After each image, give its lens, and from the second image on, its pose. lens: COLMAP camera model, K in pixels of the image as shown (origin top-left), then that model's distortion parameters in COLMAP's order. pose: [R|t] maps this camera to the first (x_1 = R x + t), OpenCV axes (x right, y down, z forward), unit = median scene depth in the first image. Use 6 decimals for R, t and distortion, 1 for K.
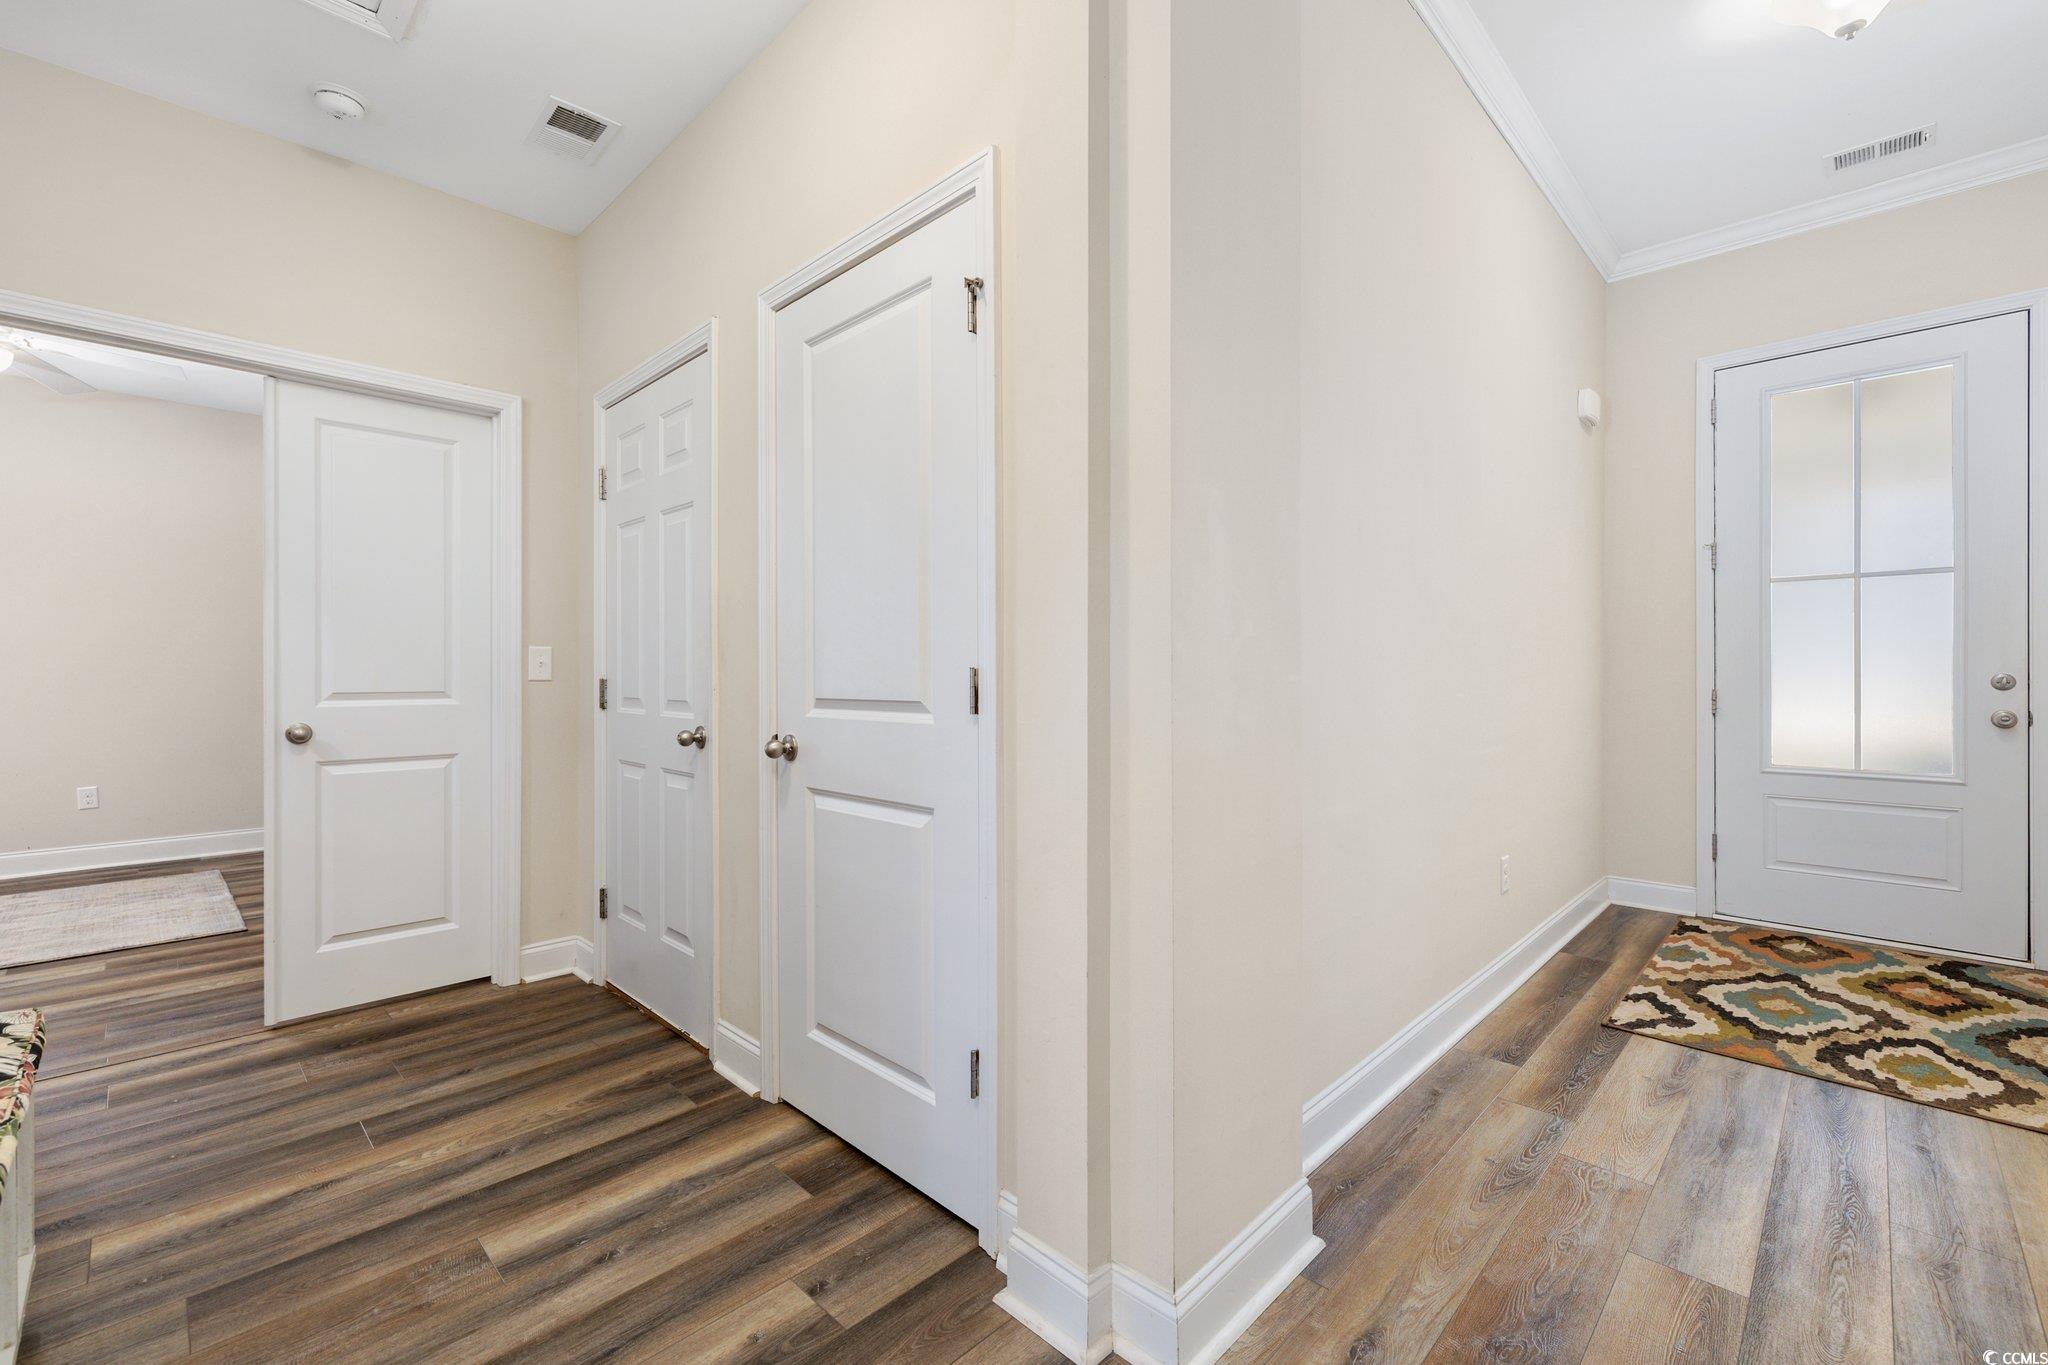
lens RADIAL K [[888.6, 0, 1026.2], [0, 888.6, 680.6], [0, 0, 1]] dist [0.002855, -0.000292]
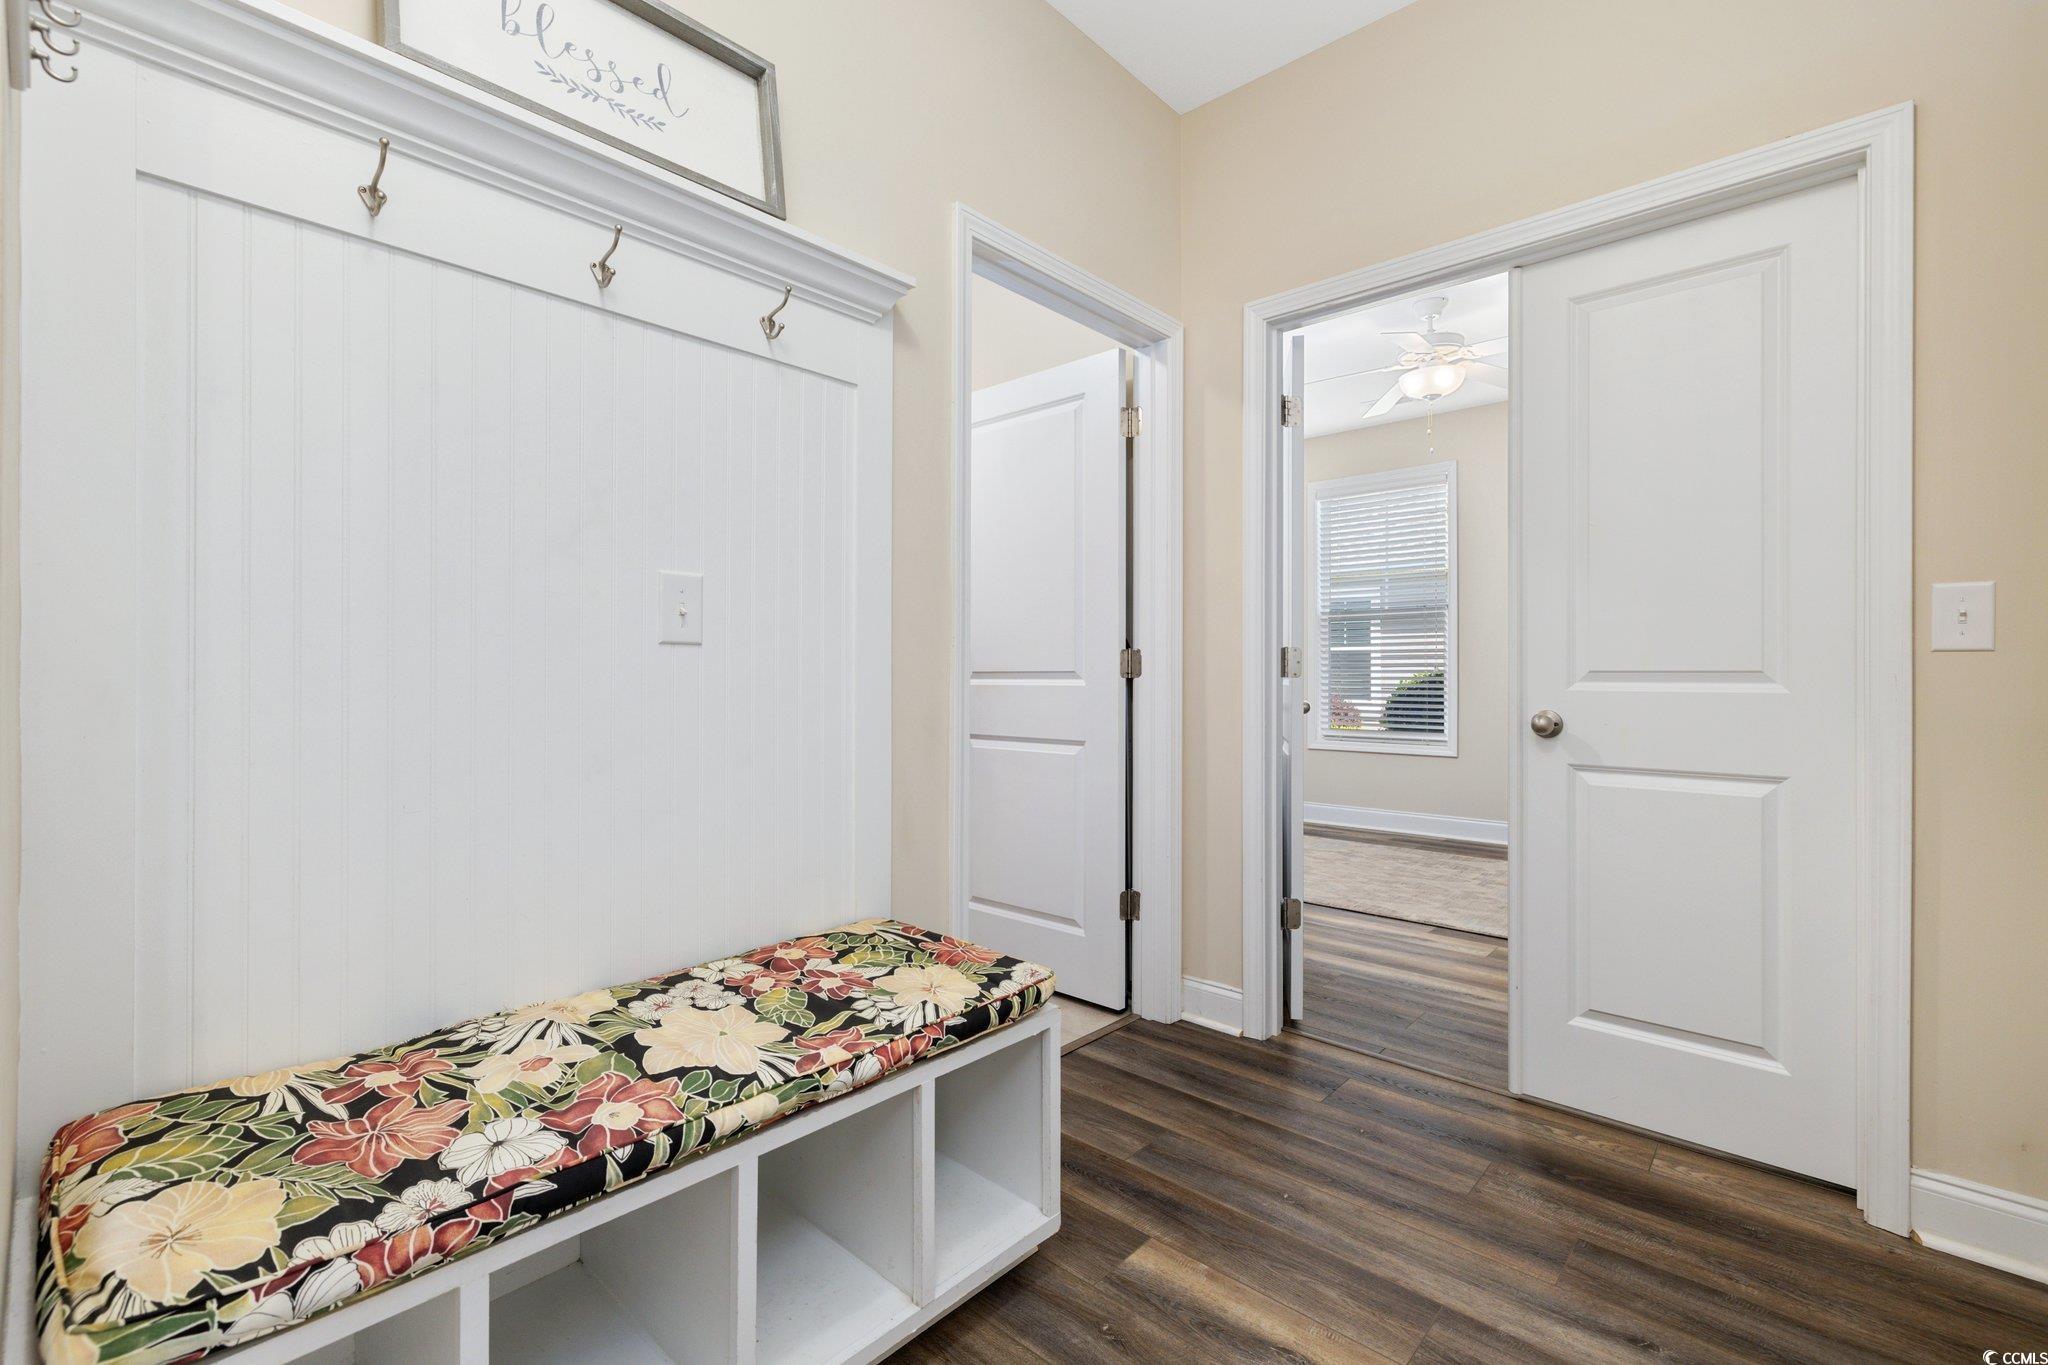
lens RADIAL K [[888.6, 0, 1026.3], [0, 888.6, 668.7], [0, 0, 1]] dist [0.002855, -0.000292]
pose [[0.016897, -0.003038, -0.999853, -0.068445], [-0.005532, 0.999980, -0.003132, 0.017227], [0.999842, 0.005584, 0.016880, 0.546301]]
